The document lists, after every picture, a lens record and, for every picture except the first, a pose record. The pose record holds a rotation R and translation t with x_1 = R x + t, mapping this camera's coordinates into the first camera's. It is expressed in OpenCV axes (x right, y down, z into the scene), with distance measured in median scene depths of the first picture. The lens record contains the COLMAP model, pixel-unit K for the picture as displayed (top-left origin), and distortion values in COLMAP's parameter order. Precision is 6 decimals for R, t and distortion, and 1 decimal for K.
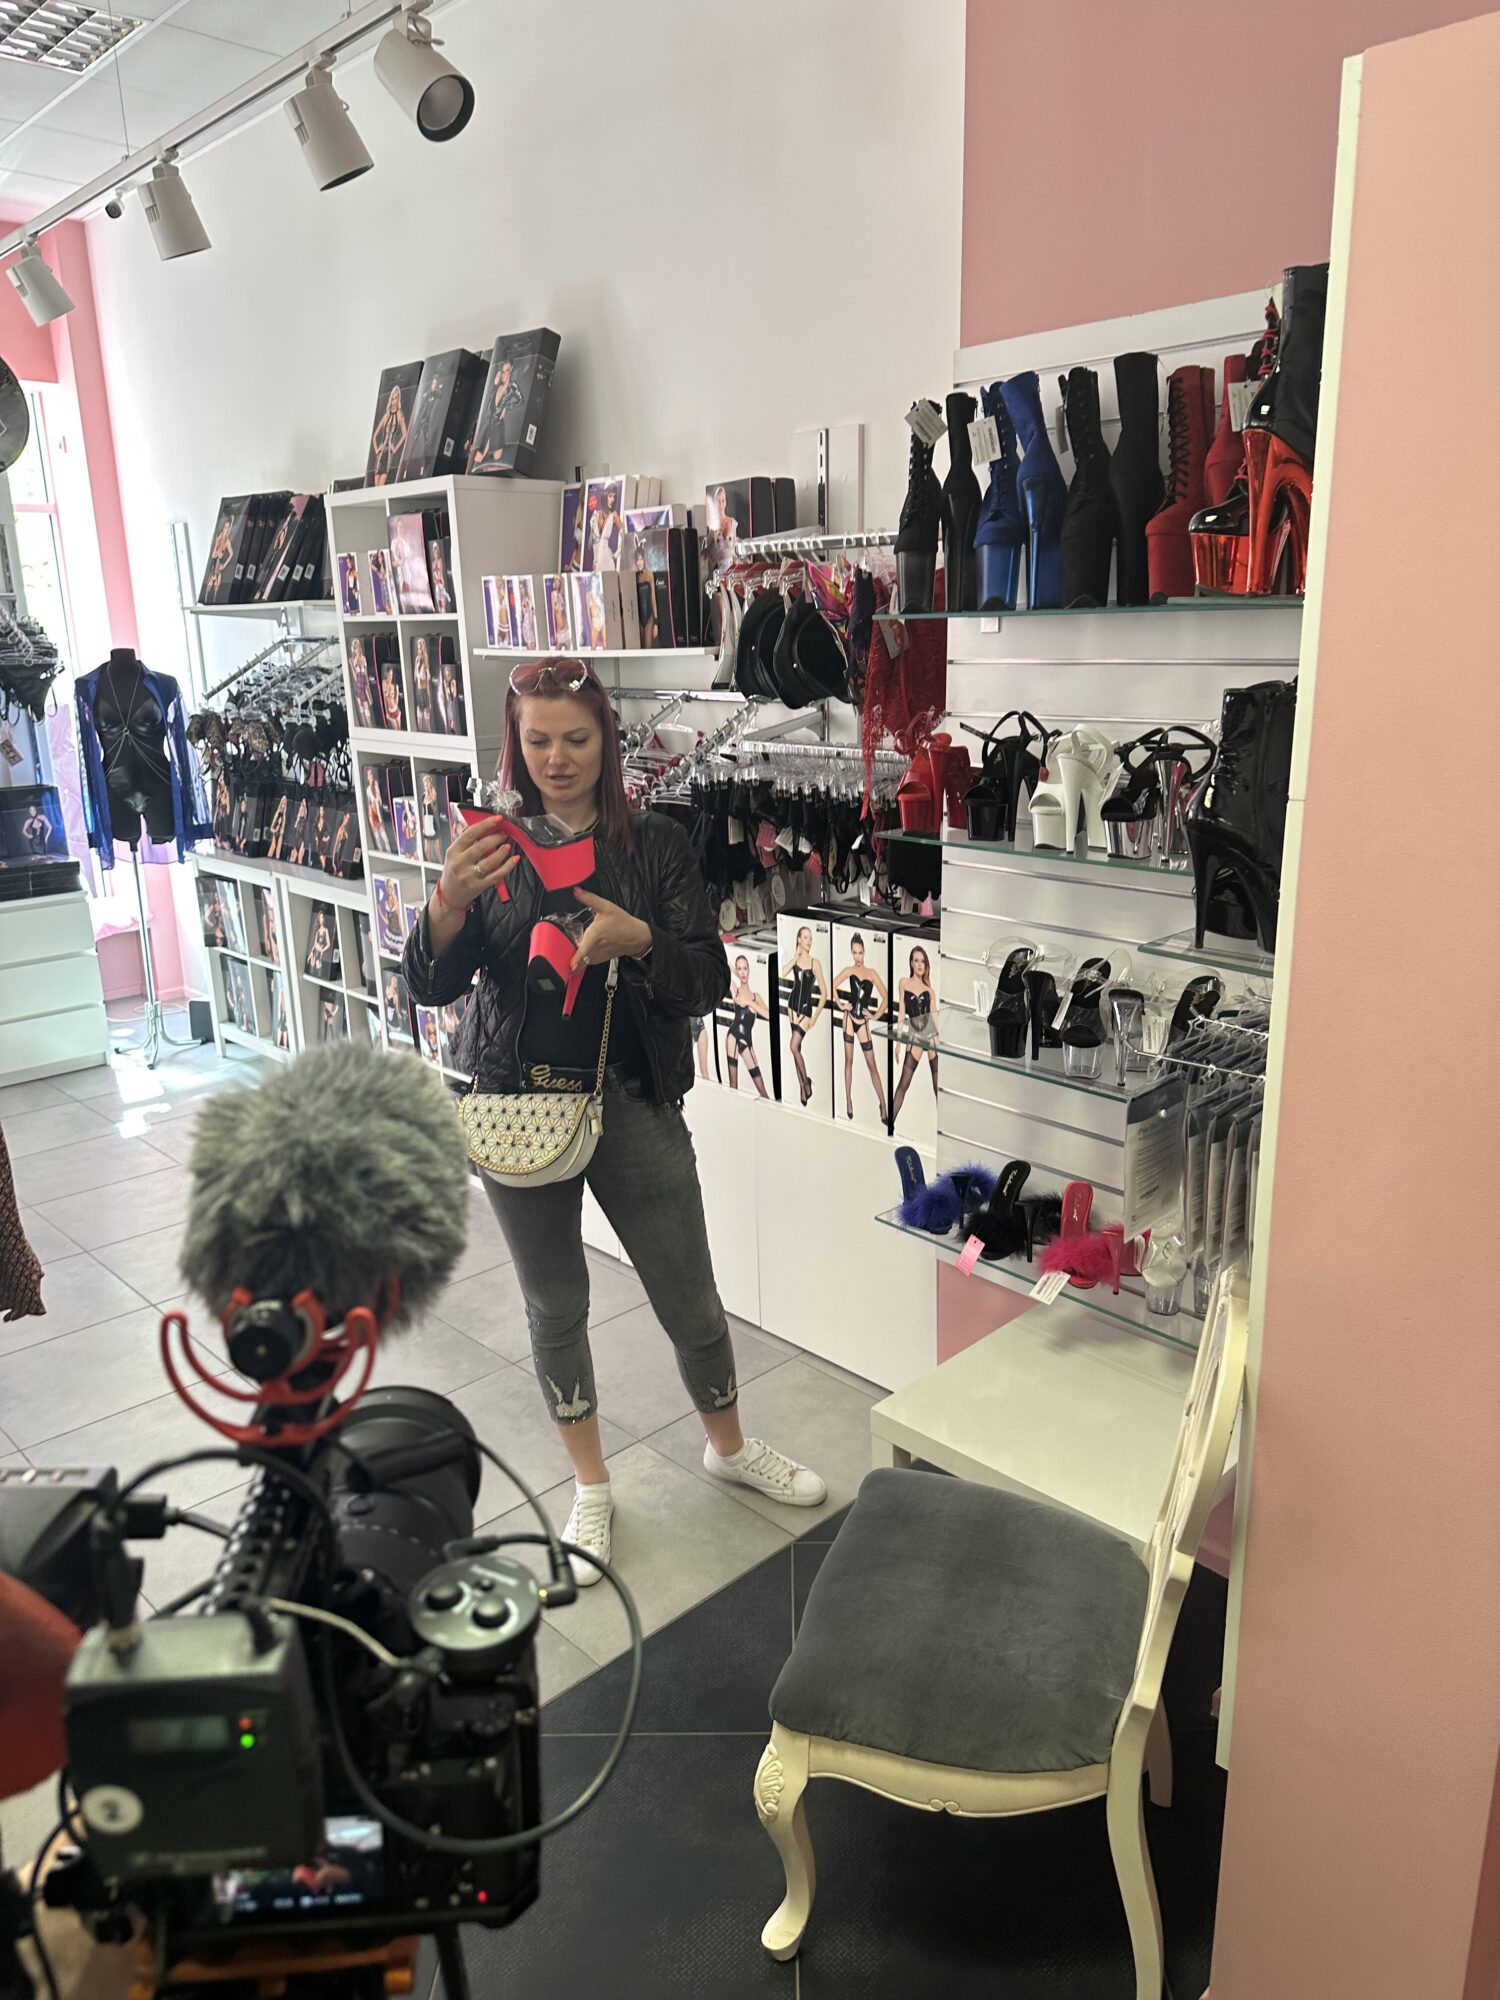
lens RADIAL K [[1411.6, 0, 750.0], [0, 1411.6, 1000.0], [0, 0, 1]] dist [-0.002012, -0.006843]
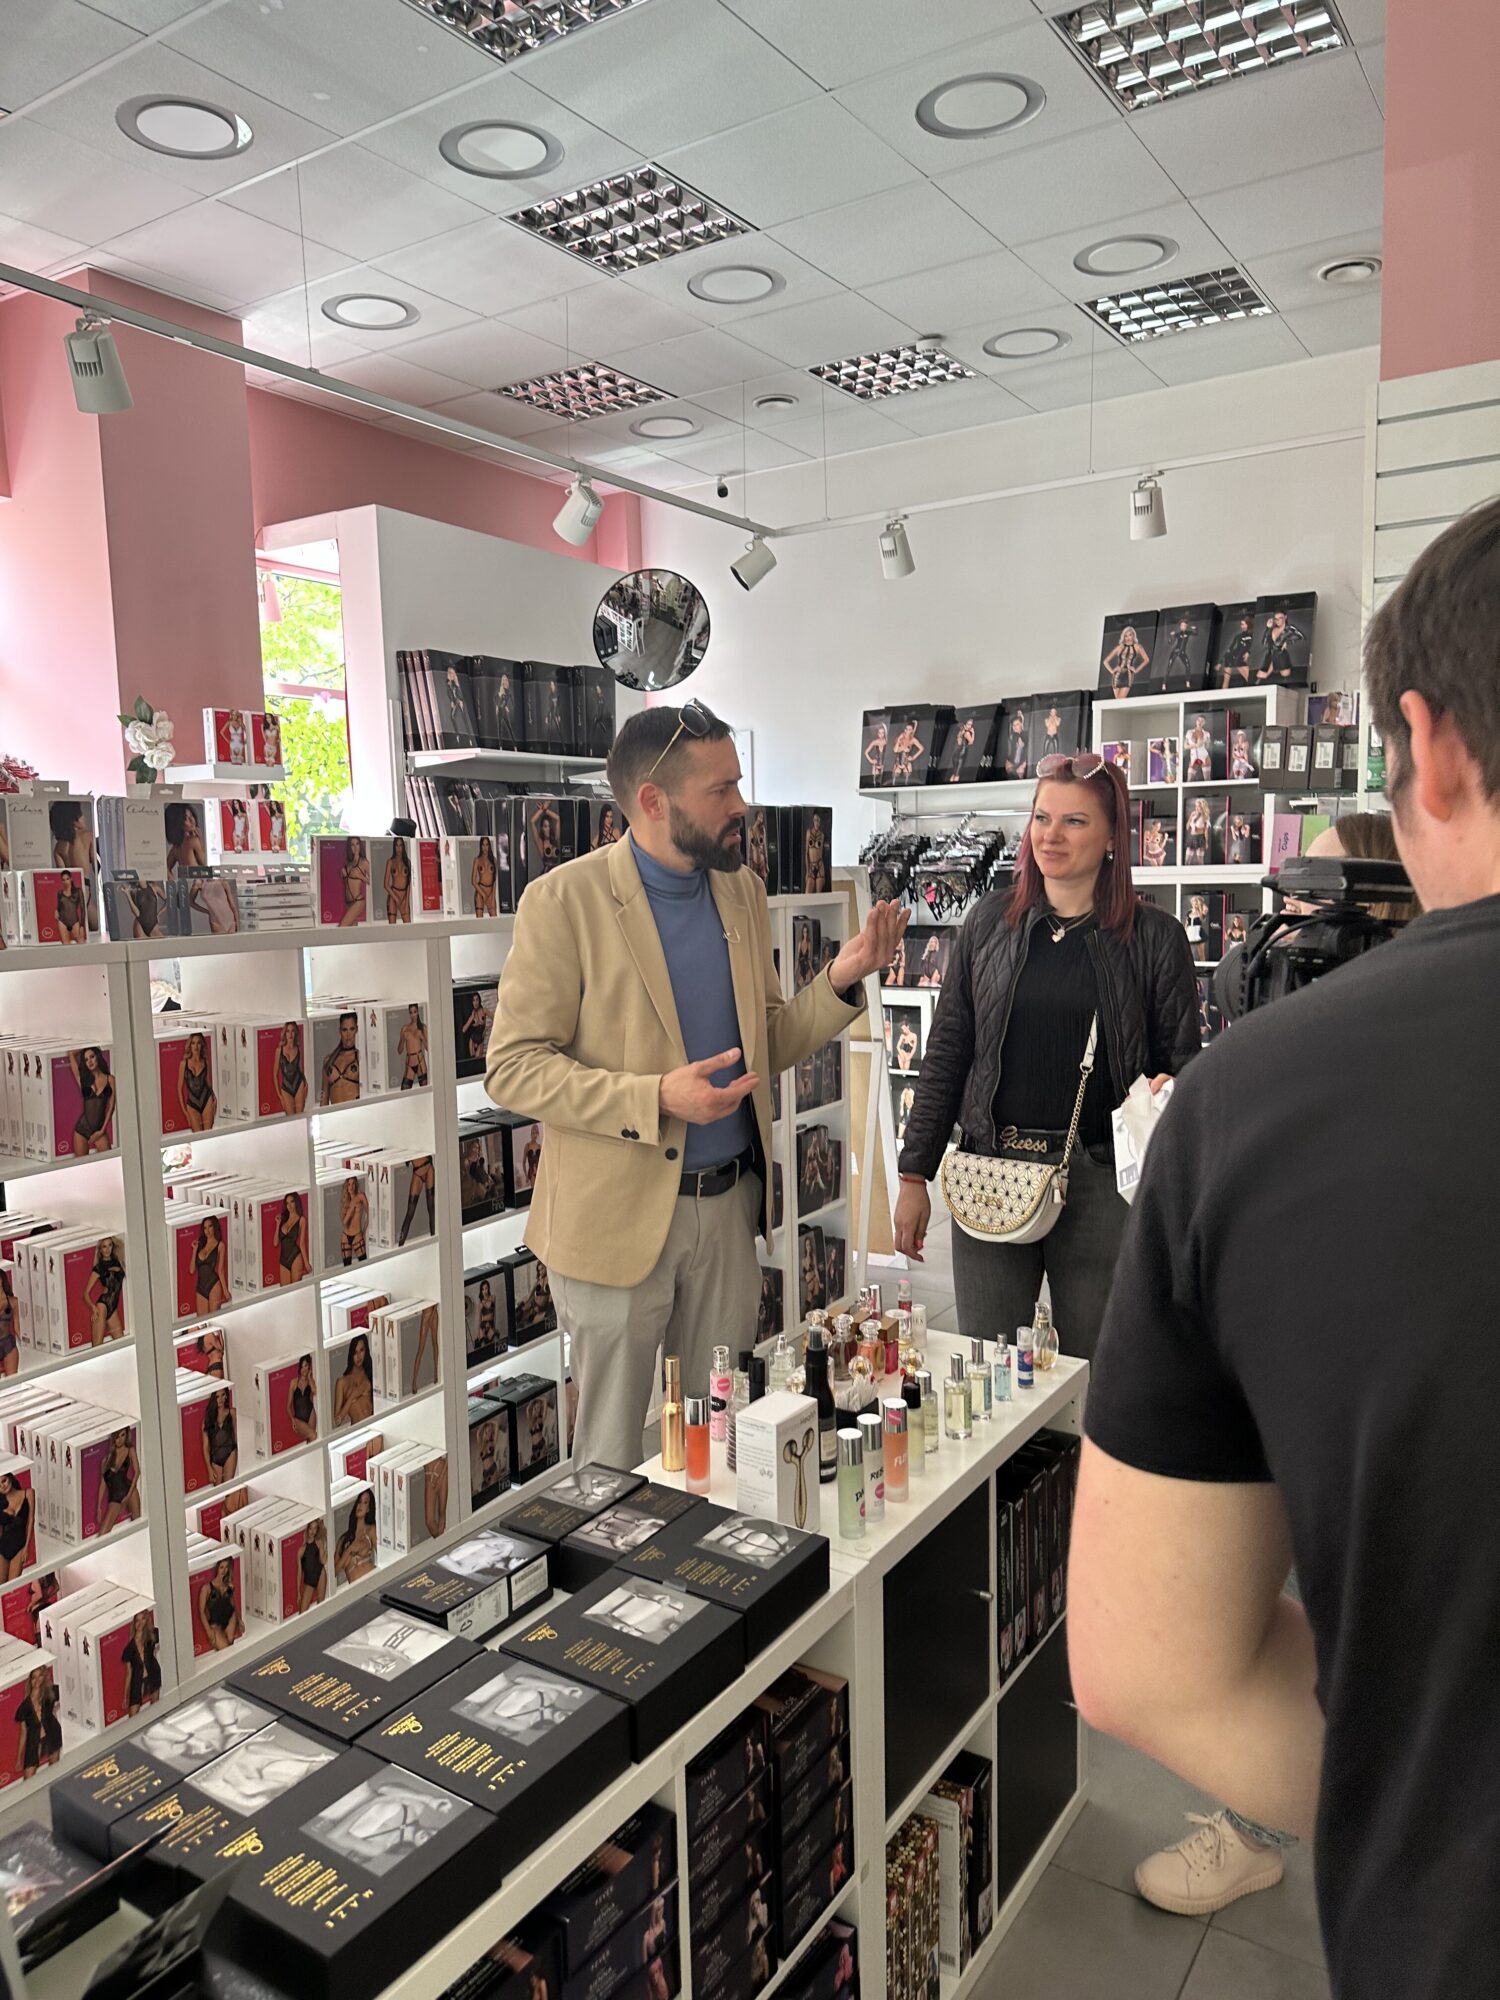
lens RADIAL K [[1411.6, 0, 750.0], [0, 1411.6, 1000.0], [0, 0, 1]] dist [-0.002012, -0.006843]
pose [[0.984255, -0.022773, 0.175282, -0.890143], [0.052308, 0.984775, -0.165780, 0.142772], [-0.168837, 0.172338, 0.970460, -0.236630]]
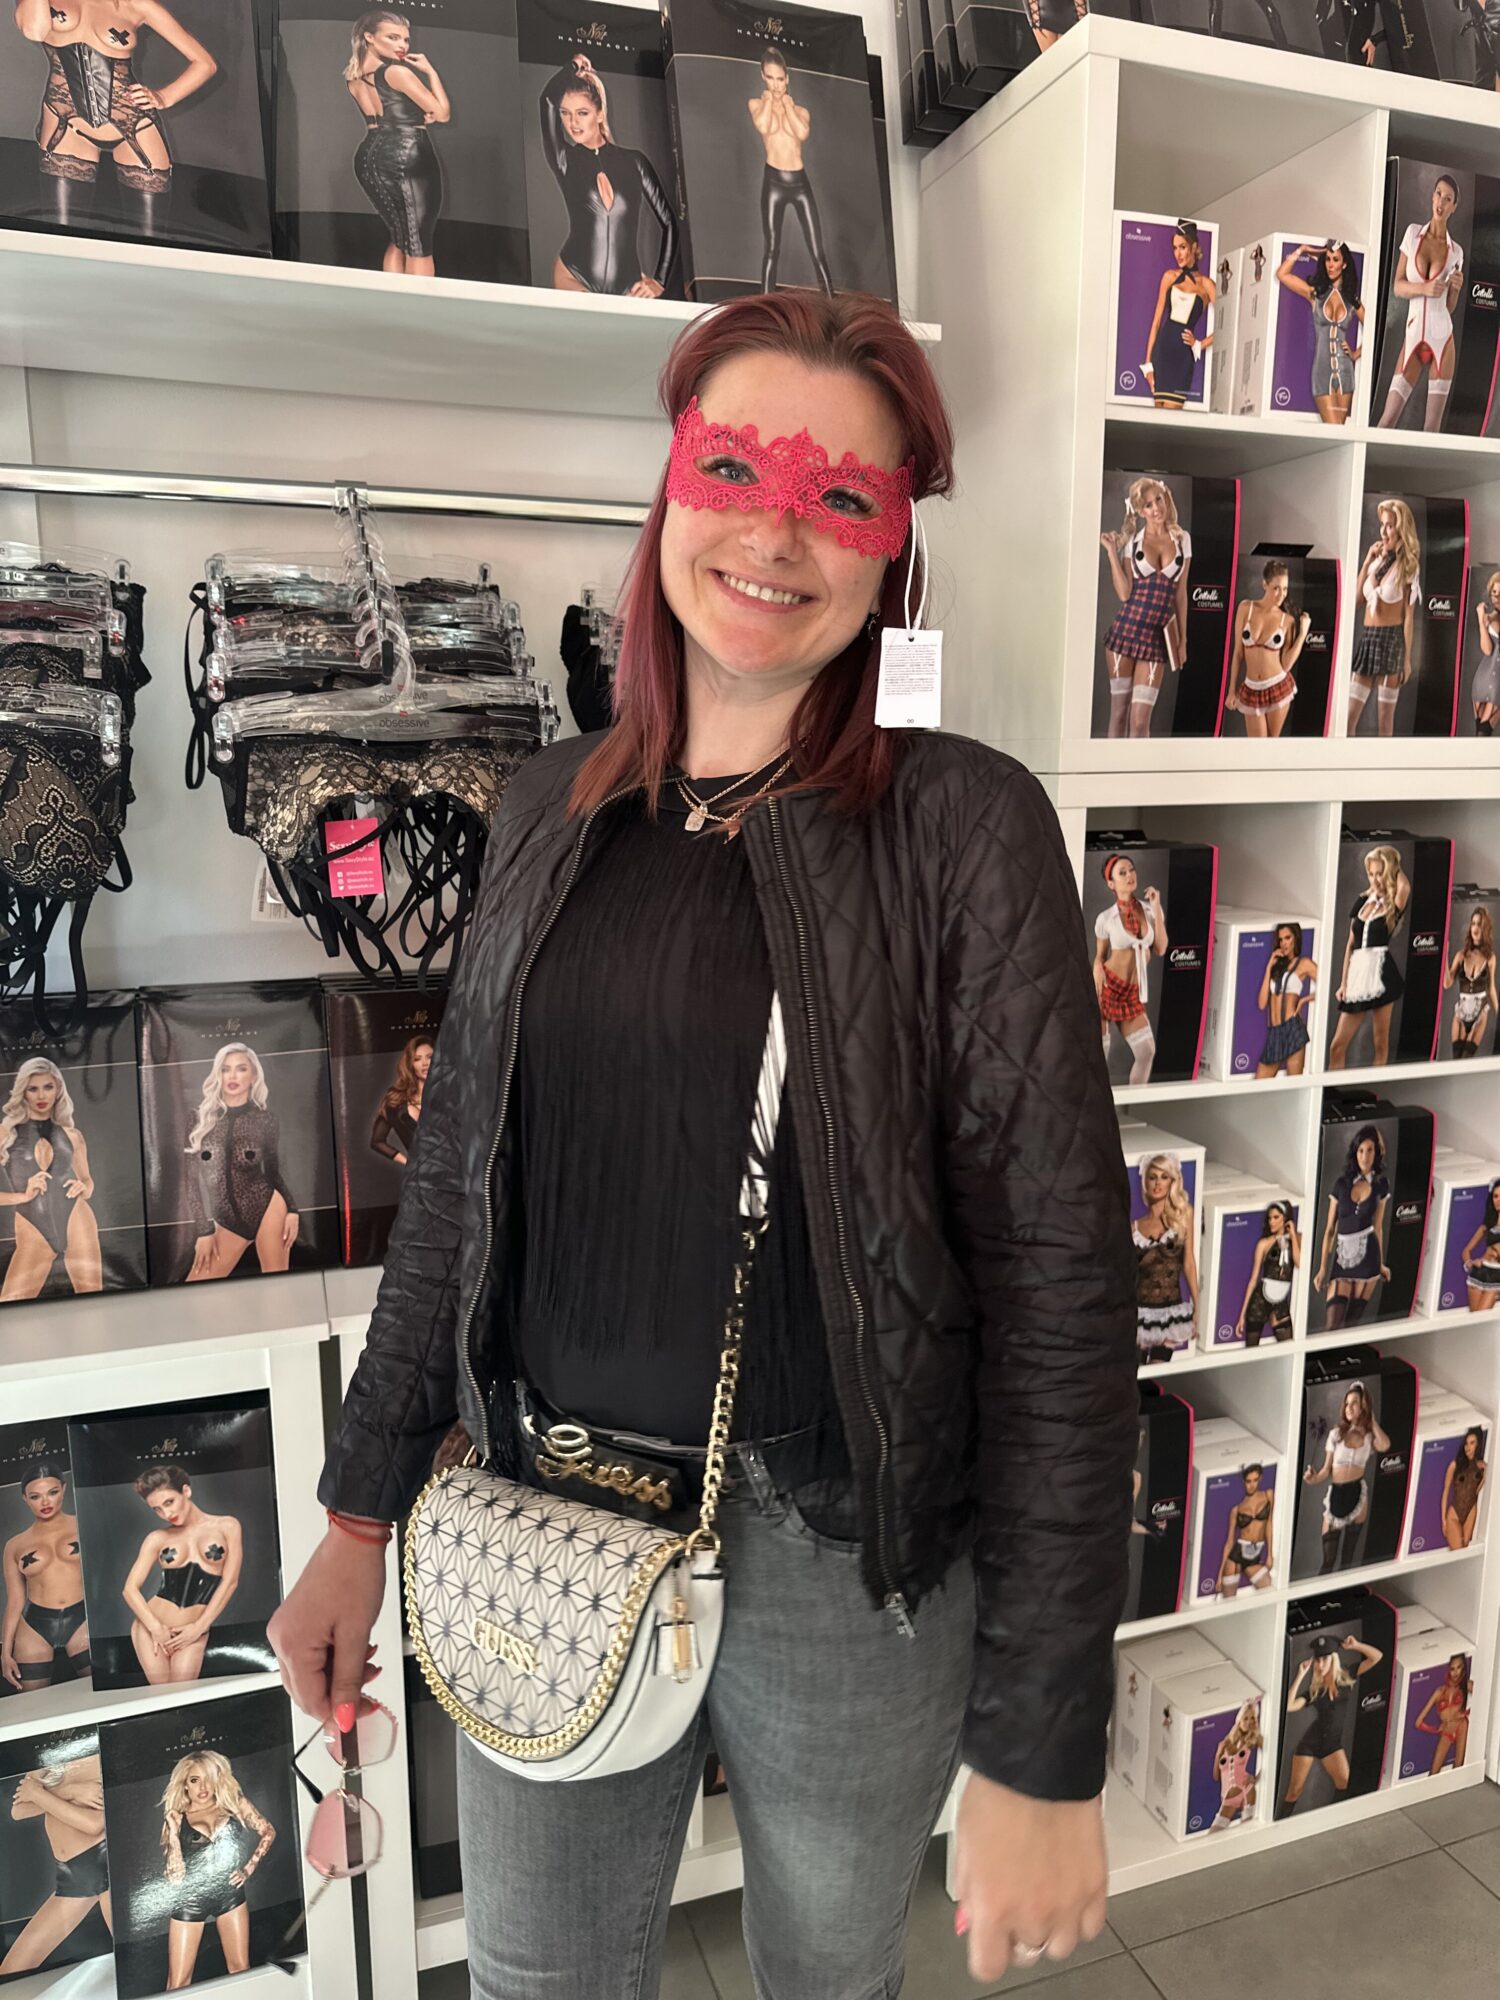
lens RADIAL K [[1411.6, 0, 750.0], [0, 1411.6, 1000.0], [0, 0, 1]] dist [-0.002012, -0.006843]
pose [[0.465037, -0.134307, 0.875044, -0.655080], [0.225387, 0.973817, 0.029687, -0.167447], [-0.856120, 0.183418, 0.483132, 0.960659]]
